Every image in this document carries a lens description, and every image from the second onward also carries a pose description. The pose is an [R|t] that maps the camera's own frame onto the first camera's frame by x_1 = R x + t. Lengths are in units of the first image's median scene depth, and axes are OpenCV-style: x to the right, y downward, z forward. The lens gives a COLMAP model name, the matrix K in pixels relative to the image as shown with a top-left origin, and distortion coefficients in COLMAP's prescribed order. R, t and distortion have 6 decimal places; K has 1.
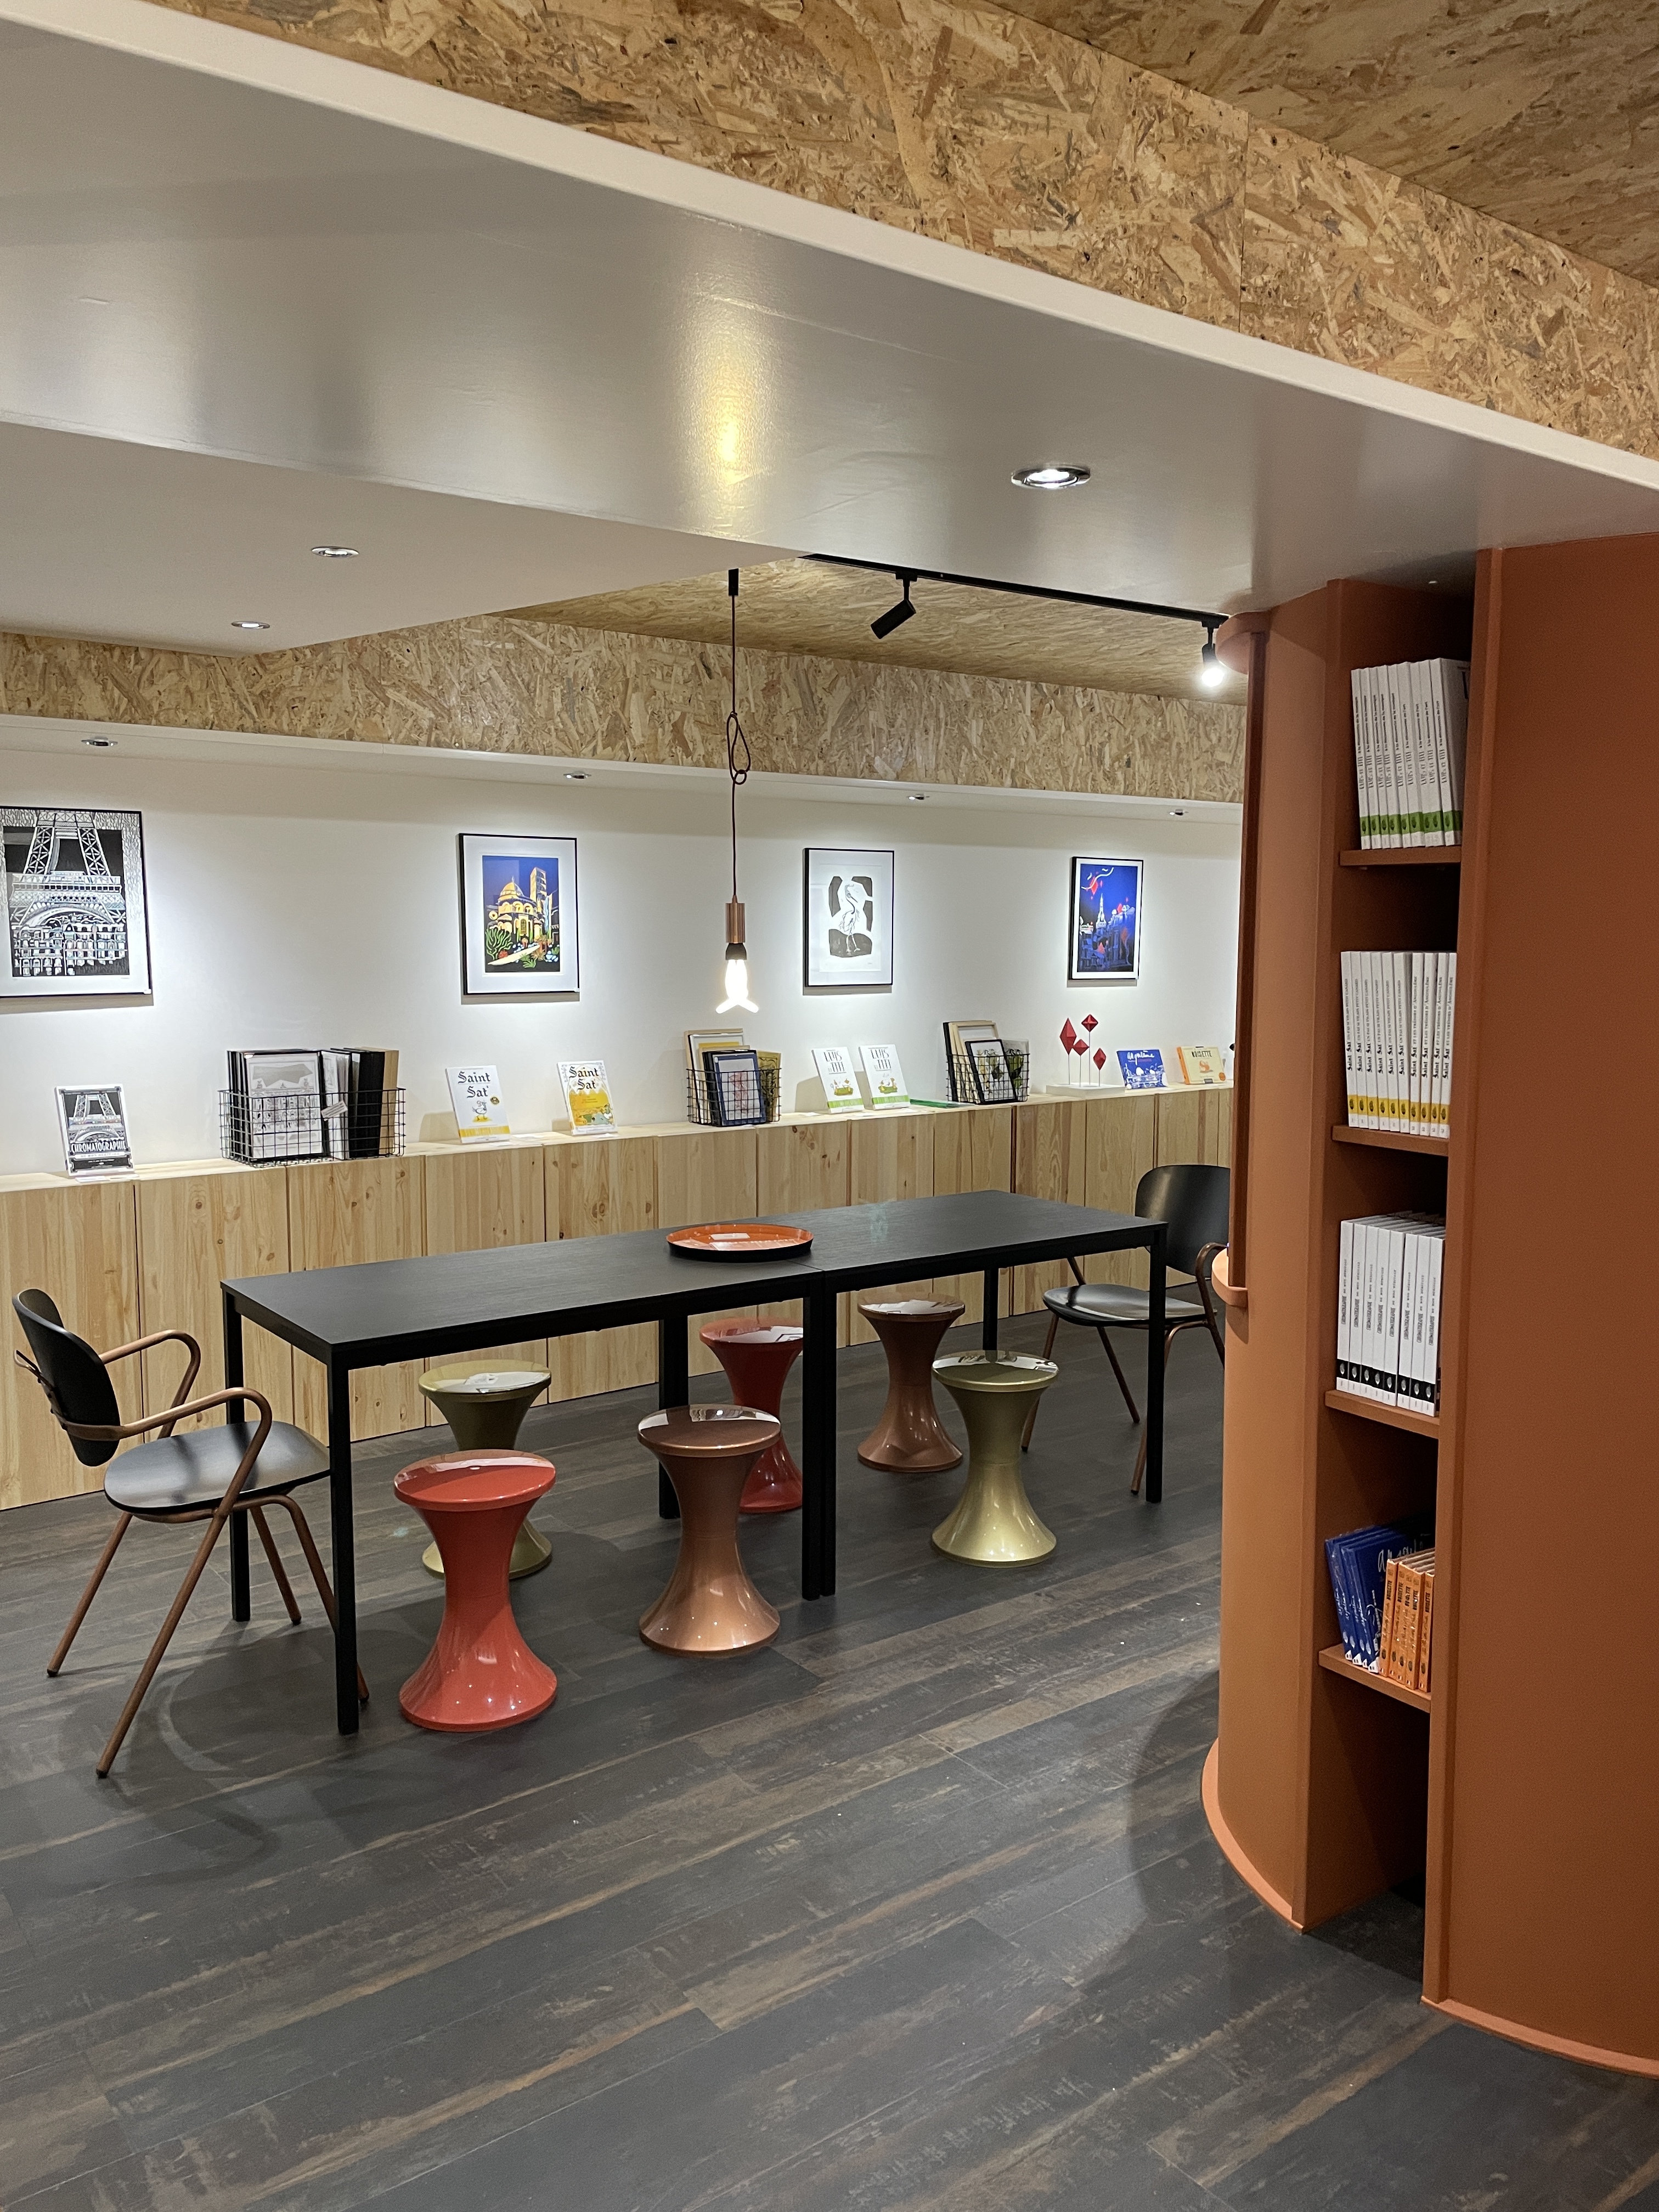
lens RADIAL K [[1674.0, 0, 829.5], [0, 1674.0, 1106.0], [0, 0, 1]] dist [-0.001426, -0.001406]
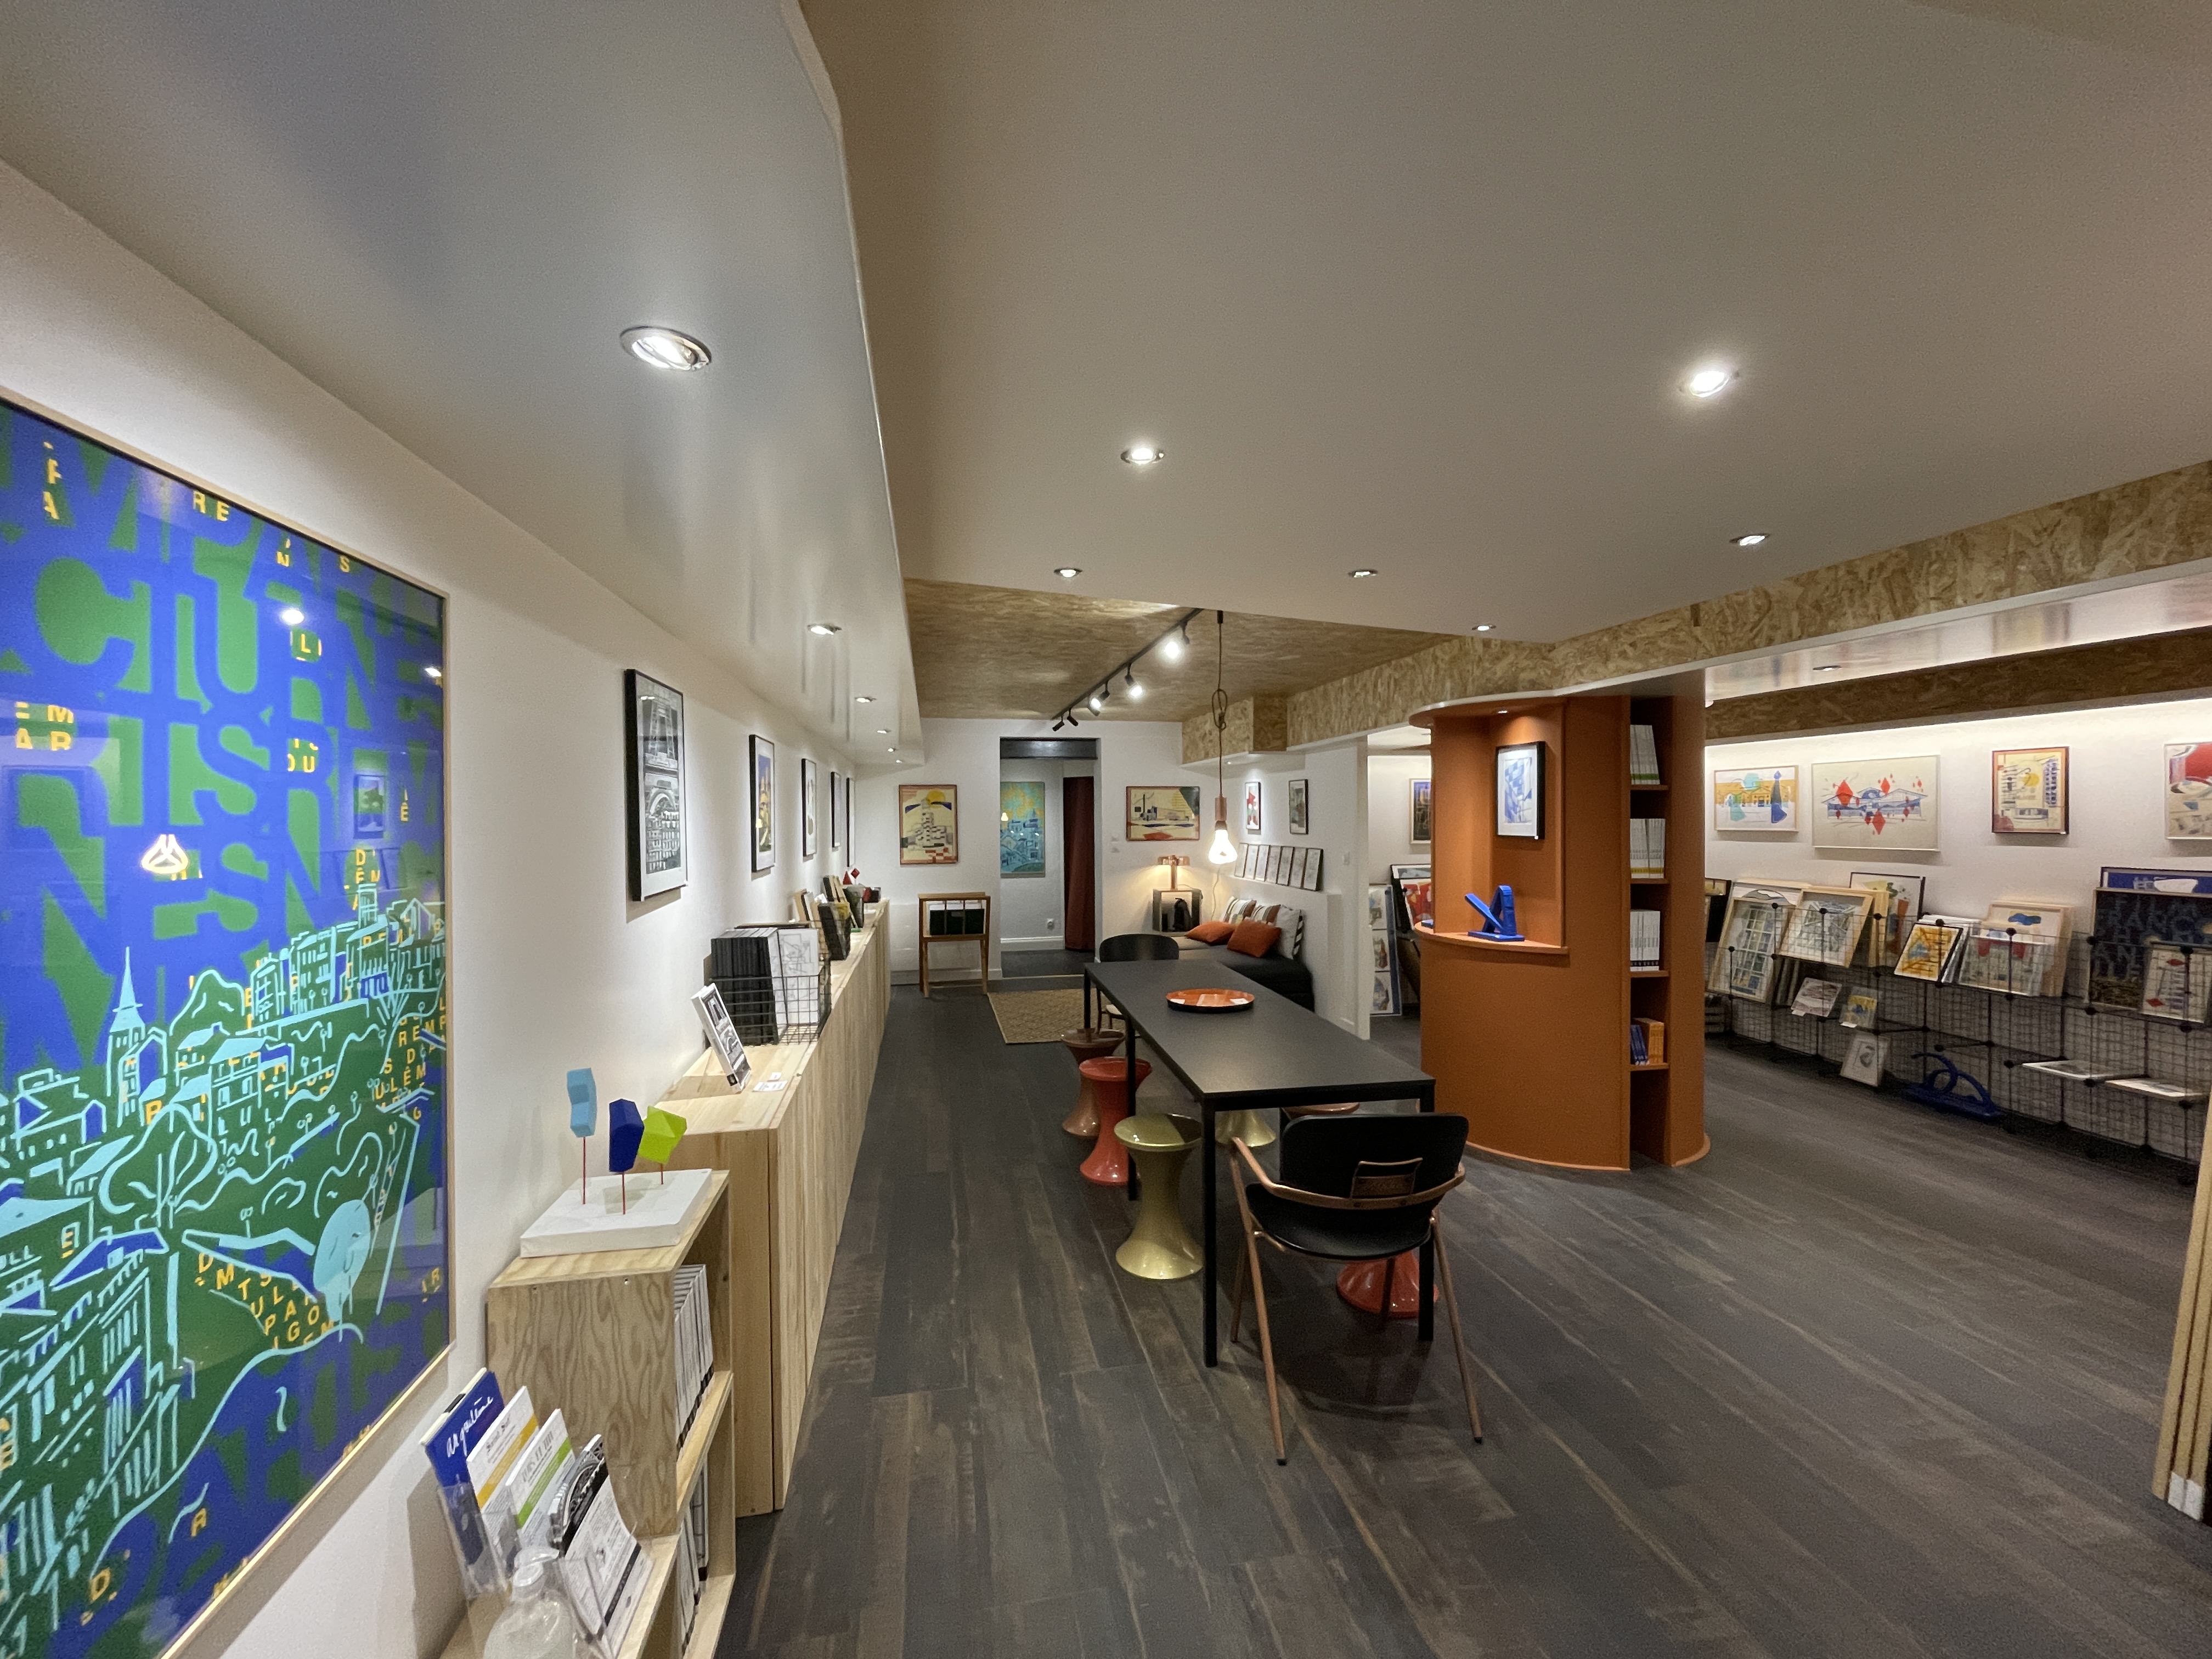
lens RADIAL K [[902.8, 0, 1106.0], [0, 902.8, 829.5], [0, 0, 1]] dist [0.000788, 0.000145]
pose [[0.428017, -0.011162, 0.903702, -2.234190], [0.096277, 0.994797, -0.033312, -0.161316], [-0.898628, 0.101264, 0.426865, 1.694546]]
